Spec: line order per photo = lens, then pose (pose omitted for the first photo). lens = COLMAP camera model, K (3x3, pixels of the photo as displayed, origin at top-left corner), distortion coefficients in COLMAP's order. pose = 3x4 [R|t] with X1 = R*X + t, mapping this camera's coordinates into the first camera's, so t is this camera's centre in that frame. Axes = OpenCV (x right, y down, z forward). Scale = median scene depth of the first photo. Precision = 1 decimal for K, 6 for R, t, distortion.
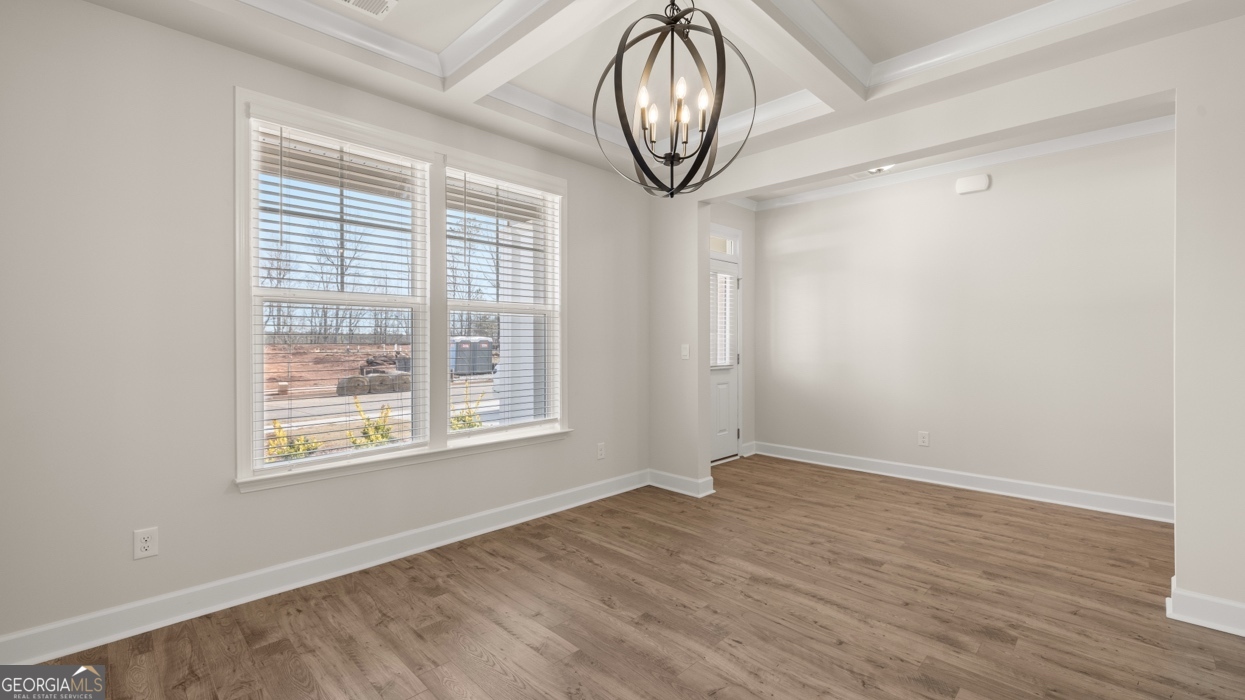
lens RADIAL K [[526.5, 0, 613.2], [0, 526.5, 344.5], [0, 0, 1]] dist [-0.000359, -0.000205]
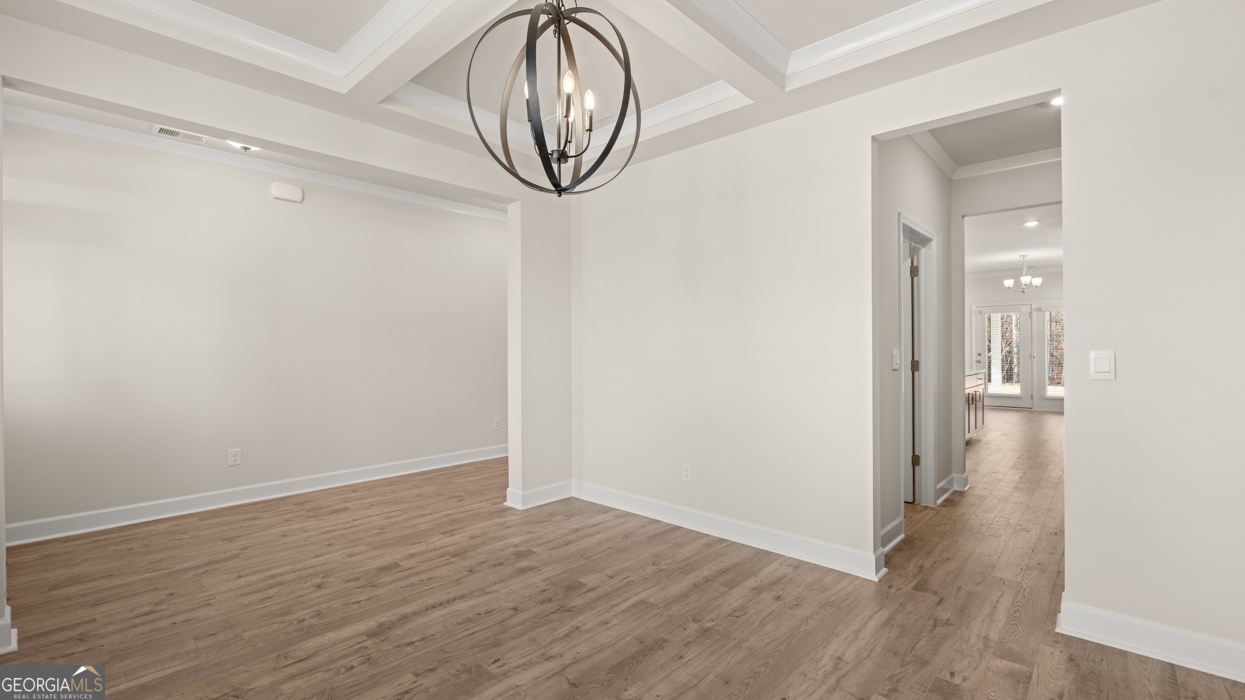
lens RADIAL K [[533.3, 0, 626.7], [0, 533.3, 354.5], [0, 0, 1]] dist [-0.001394, -0.000405]
pose [[-0.049359, -0.012680, 0.998701, -0.528350], [0.007886, 0.999883, 0.013085, -0.003640], [-0.998750, 0.008522, -0.049254, 0.575727]]
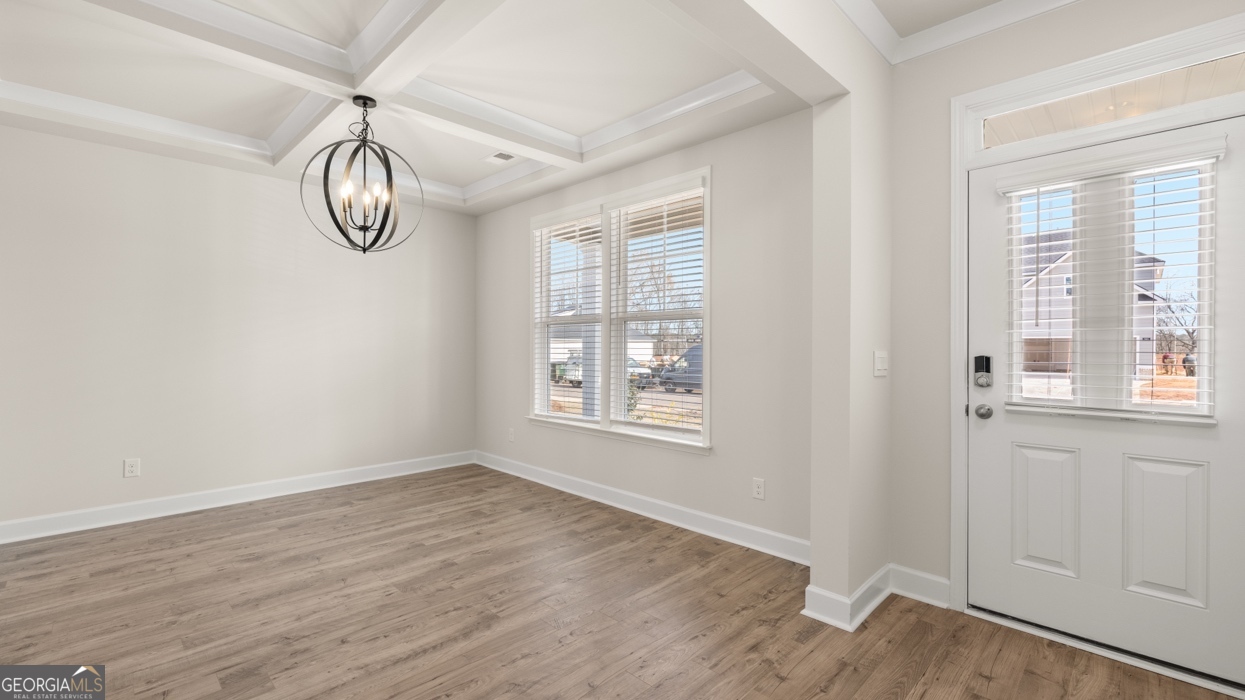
lens RADIAL K [[526.5, 0, 613.2], [0, 526.5, 344.5], [0, 0, 1]] dist [-0.000359, -0.000205]
pose [[-0.009656, -0.005080, -0.999940, 1.028804], [-0.008647, 0.999950, -0.004997, -0.003727], [0.999916, 0.008598, -0.009699, 1.086148]]
